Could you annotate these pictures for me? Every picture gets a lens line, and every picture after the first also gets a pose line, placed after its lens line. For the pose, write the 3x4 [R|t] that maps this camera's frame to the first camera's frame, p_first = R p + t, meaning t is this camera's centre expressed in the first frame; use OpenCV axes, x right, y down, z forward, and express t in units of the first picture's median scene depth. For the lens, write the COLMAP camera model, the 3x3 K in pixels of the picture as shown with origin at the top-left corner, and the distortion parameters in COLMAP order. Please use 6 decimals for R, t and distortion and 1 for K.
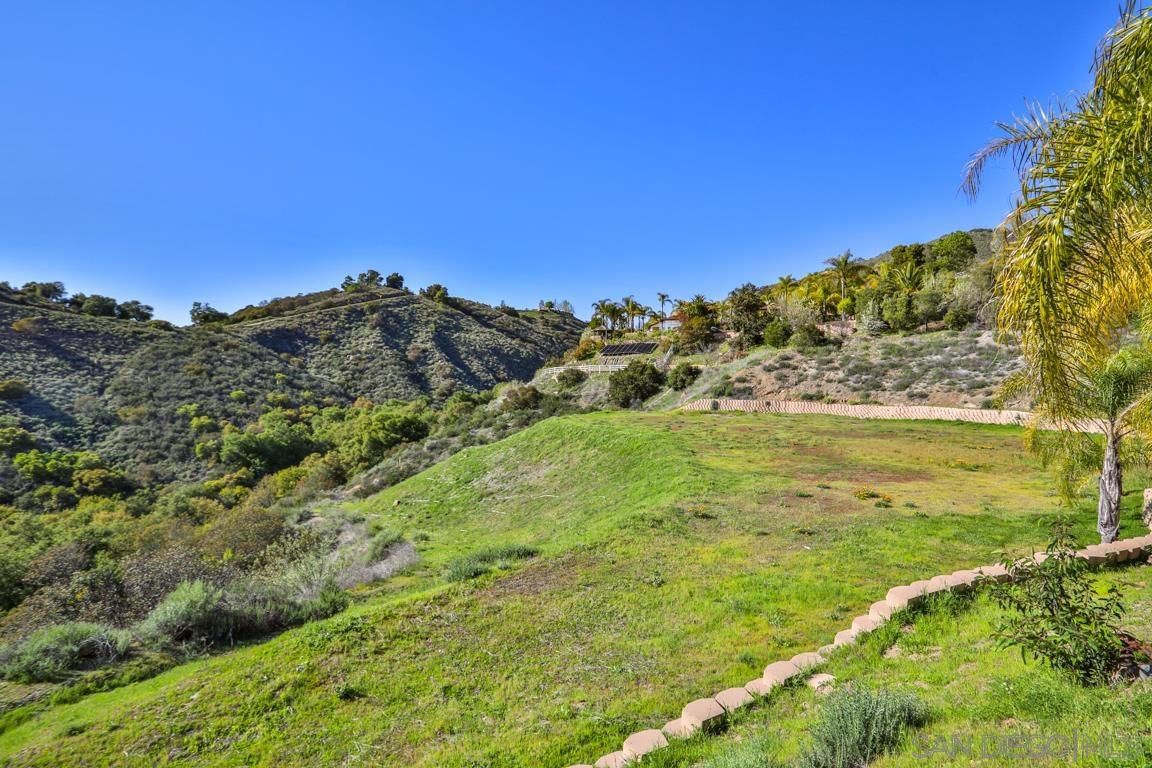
lens RADIAL K [[621.1, 0, 576.0], [0, 621.1, 384.0], [0, 0, 1]] dist [-0.043627, 0.032773]
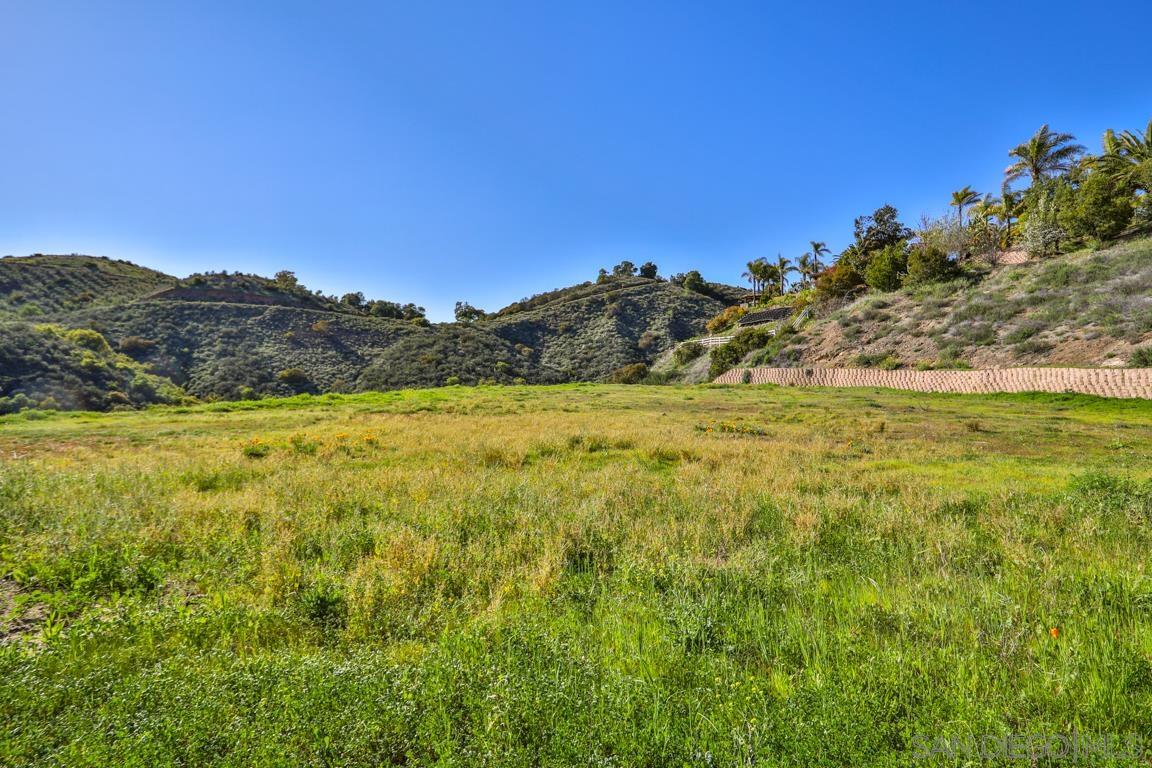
lens RADIAL K [[621.1, 0, 576.0], [0, 621.1, 384.0], [0, 0, 1]] dist [-0.043627, 0.032773]
pose [[0.873643, -0.001008, -0.486567, 0.134838], [0.005169, 0.999961, 0.007209, 0.012310], [0.486541, -0.008814, 0.873614, 0.102072]]
